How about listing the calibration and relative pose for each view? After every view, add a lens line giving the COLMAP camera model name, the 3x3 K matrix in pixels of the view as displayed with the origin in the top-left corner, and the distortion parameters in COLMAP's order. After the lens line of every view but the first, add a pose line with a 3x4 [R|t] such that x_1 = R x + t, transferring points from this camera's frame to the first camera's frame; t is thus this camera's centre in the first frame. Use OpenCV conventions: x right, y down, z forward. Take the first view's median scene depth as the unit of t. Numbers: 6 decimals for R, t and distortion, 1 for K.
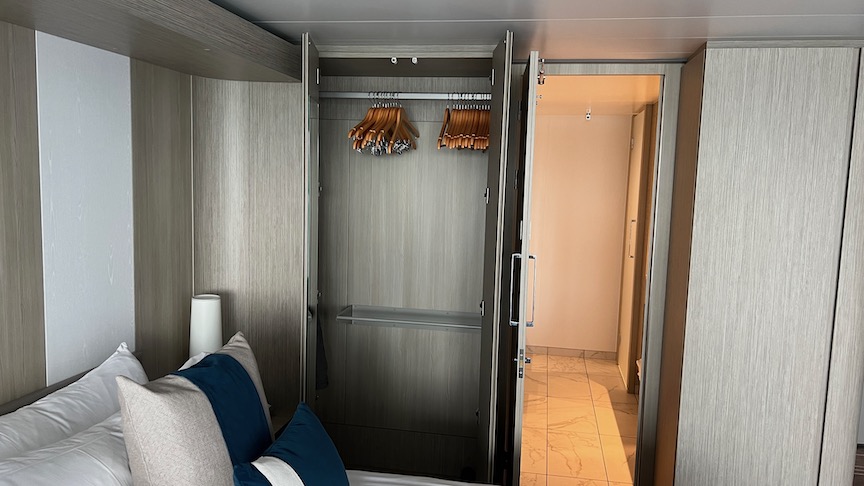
lens RADIAL K [[650.9, 0, 428.3], [0, 650.9, 242.1], [0, 0, 1]] dist [0.031704, -0.022111]
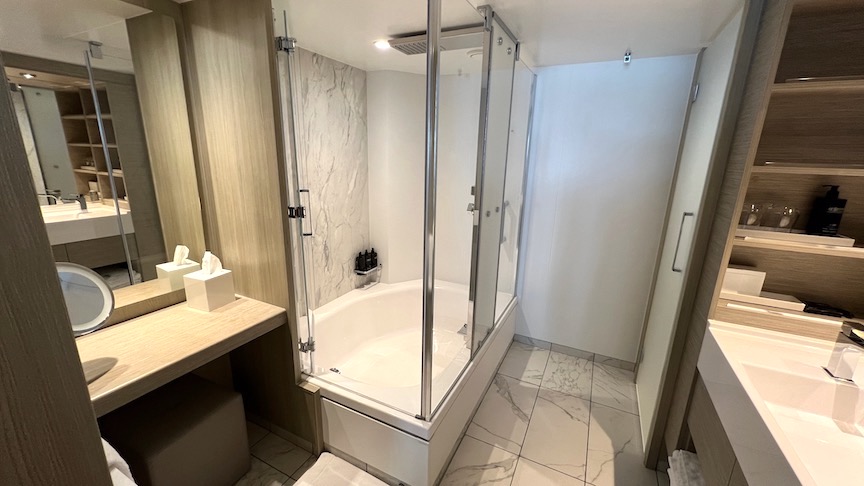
lens RADIAL K [[343.4, 0, 435.2], [0, 343.4, 244.1], [0, 0, 1]] dist [0.000612, -0.000488]
pose [[0.961857, 0.061819, -0.266476, 0.155809], [-0.019313, 0.987046, 0.159274, -0.048191], [0.272871, -0.148052, 0.950590, 0.560242]]
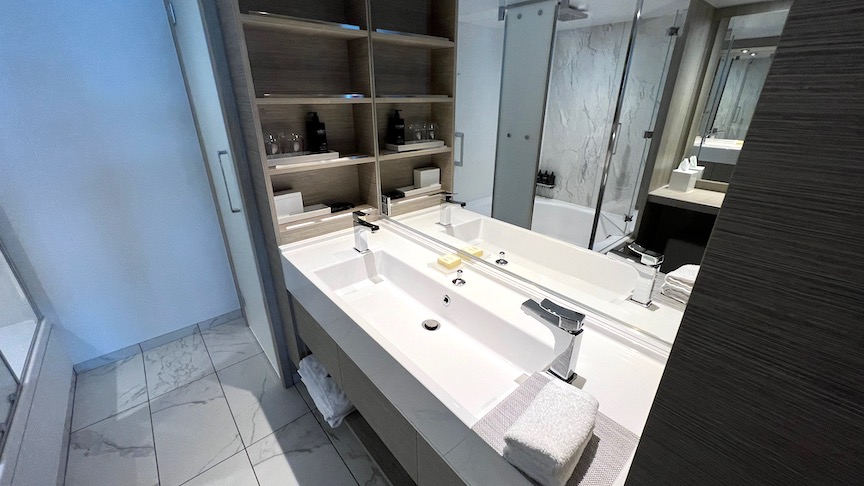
lens RADIAL K [[343.4, 0, 430.4], [0, 343.4, 245.3], [0, 0, 1]] dist [0.000612, -0.000488]
pose [[0.631448, -0.336998, 0.698359, 0.168697], [0.087059, 0.925740, 0.368004, -0.049556], [-0.770515, -0.171577, 0.613896, 0.581423]]
